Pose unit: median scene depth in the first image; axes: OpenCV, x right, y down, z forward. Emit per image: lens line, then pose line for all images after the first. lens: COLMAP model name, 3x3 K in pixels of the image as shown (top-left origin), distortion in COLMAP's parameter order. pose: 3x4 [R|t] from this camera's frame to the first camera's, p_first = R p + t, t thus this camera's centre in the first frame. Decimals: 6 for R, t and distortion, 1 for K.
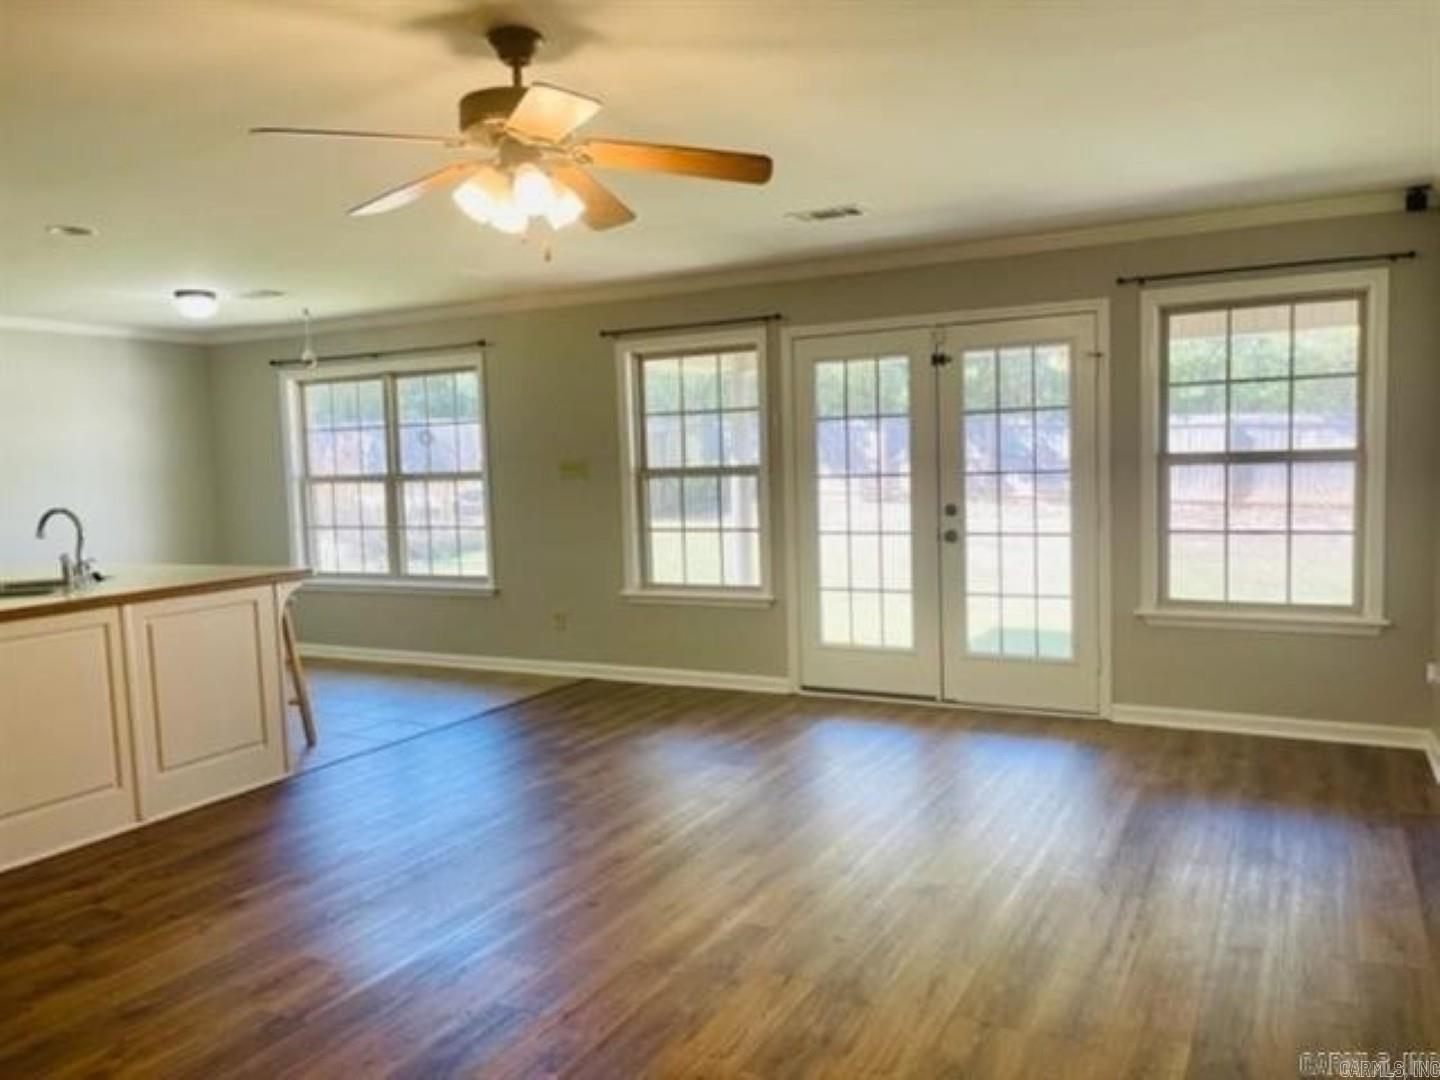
lens RADIAL K [[1093.5, 0, 720.0], [0, 1093.5, 540.0], [0, 0, 1]] dist [0.047935, -0.060465]
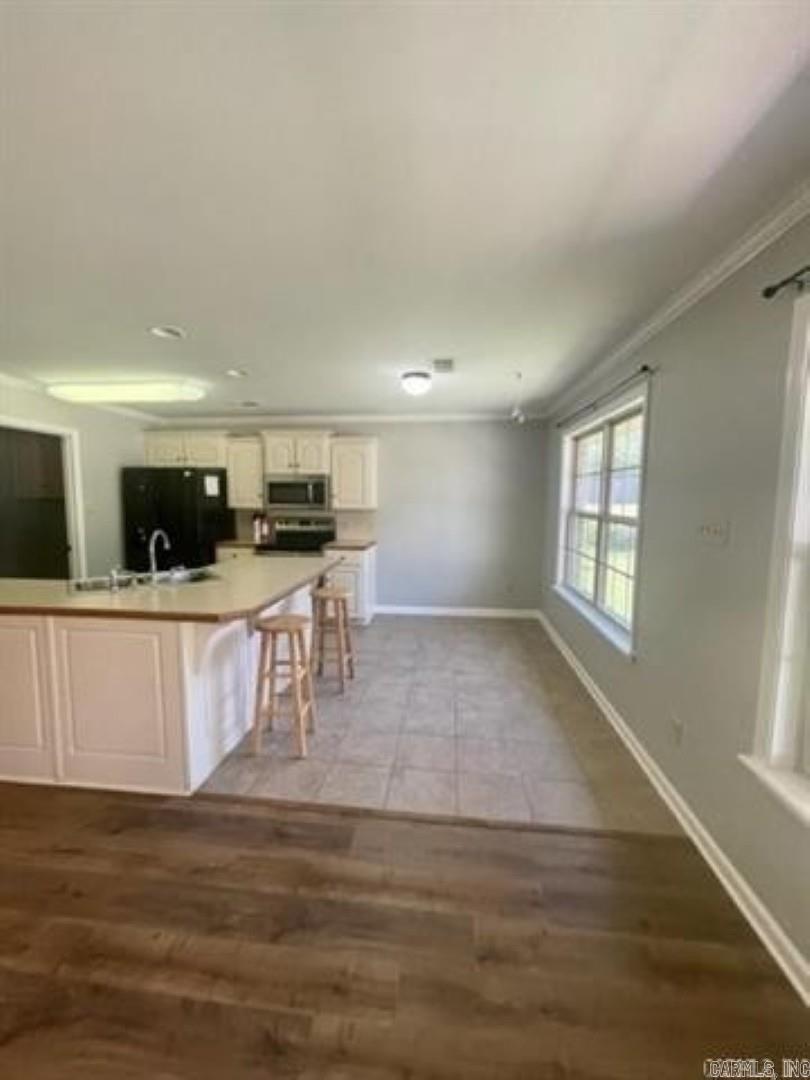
lens RADIAL K [[436.4, 0, 405.0], [0, 436.4, 536.9], [0, 0, 1]] dist [-0.001774, 0.000589]
pose [[0.372651, 0.124469, -0.919586, 0.036410], [-0.086248, 0.991320, 0.099227, -0.065754], [0.923955, 0.042336, 0.380152, 0.676467]]
